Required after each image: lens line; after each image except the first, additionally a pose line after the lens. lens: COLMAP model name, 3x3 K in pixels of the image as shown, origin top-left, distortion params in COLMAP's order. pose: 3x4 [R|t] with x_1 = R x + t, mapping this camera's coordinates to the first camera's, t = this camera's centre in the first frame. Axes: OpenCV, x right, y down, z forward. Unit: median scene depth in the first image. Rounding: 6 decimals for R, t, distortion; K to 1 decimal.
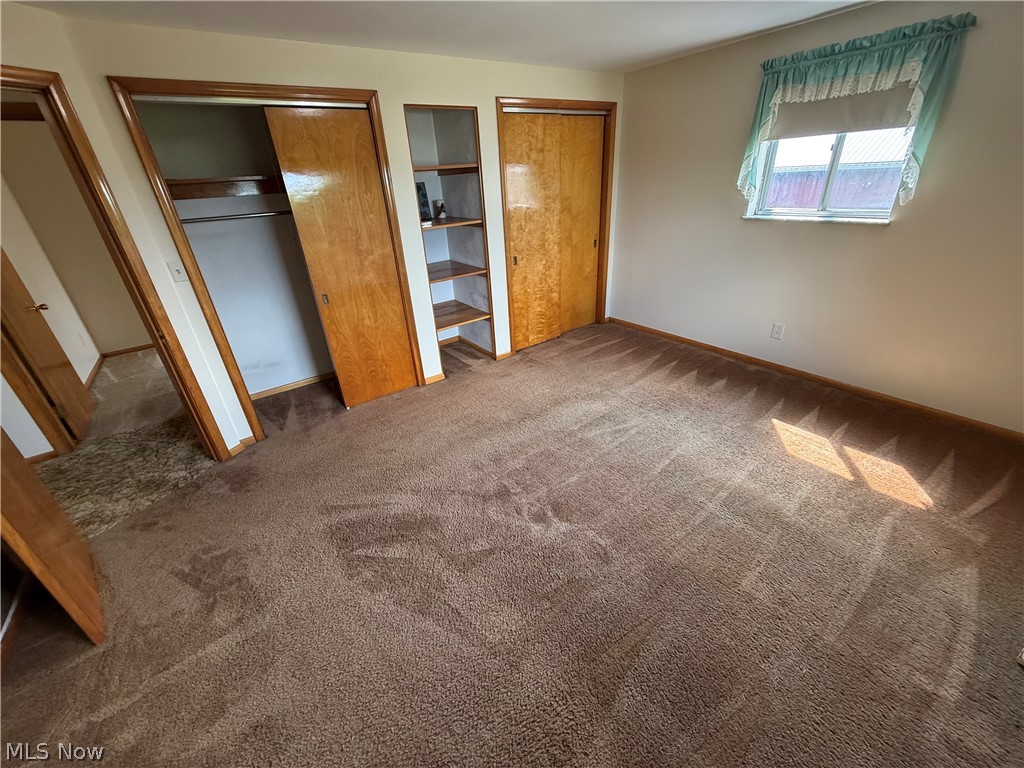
lens RADIAL K [[409.7, 0, 507.9], [0, 409.7, 384.5], [0, 0, 1]] dist [0.002523, -0.000461]
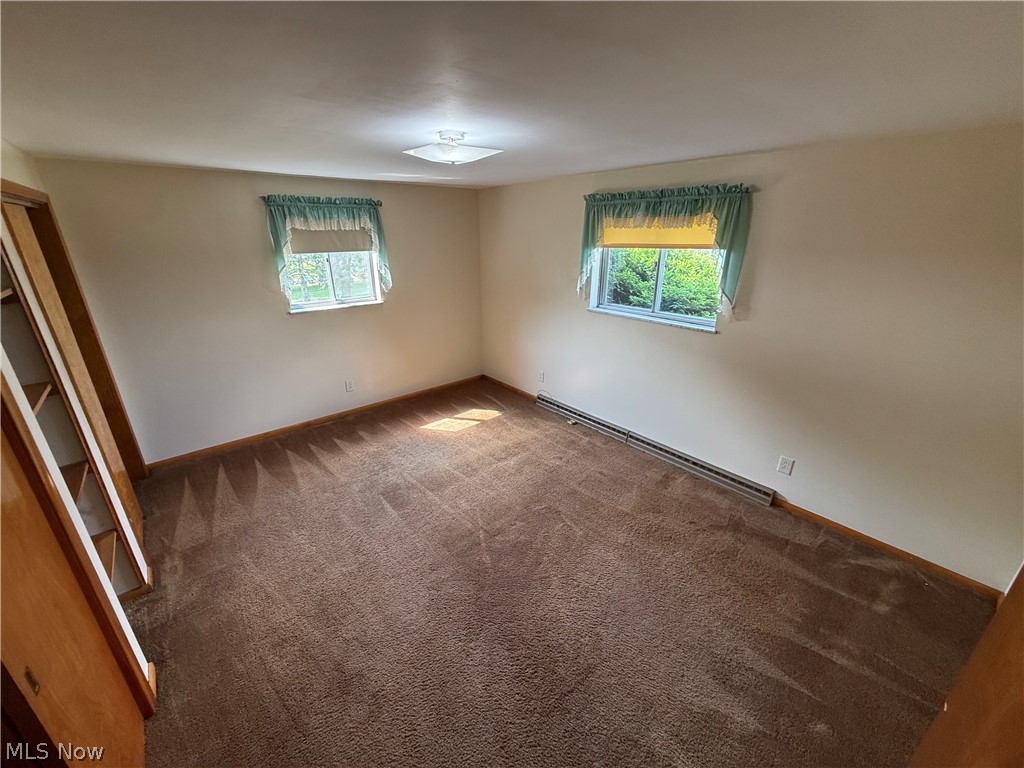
lens RADIAL K [[408.9, 0, 507.9], [0, 408.9, 384.3], [0, 0, 1]] dist [0.001423, 0.000040]
pose [[-0.073599, -0.300825, 0.950835, -0.794796], [0.463022, 0.834126, 0.299741, -0.366926], [-0.883286, 0.462319, 0.077898, 0.554330]]
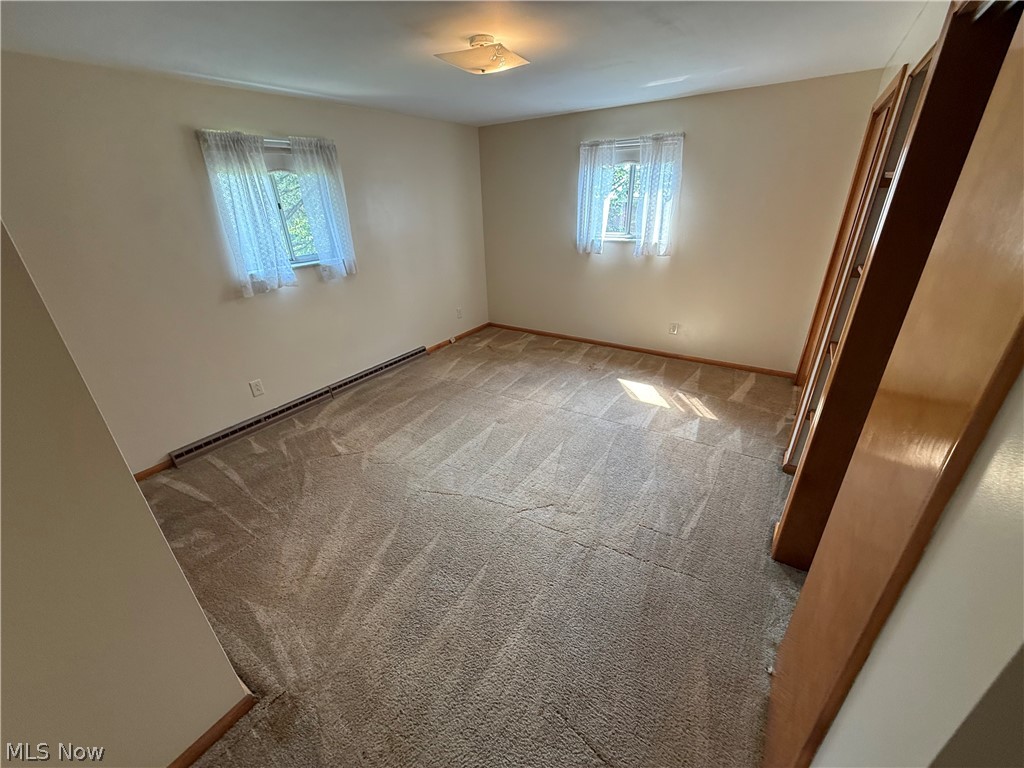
lens RADIAL K [[409.7, 0, 507.9], [0, 409.7, 384.5], [0, 0, 1]] dist [0.002523, -0.000461]
pose [[-0.934786, 0.227364, -0.272912, 0.314882], [-0.078597, 0.616872, 0.783129, -0.703532], [0.346407, 0.753508, -0.558773, 1.320333]]
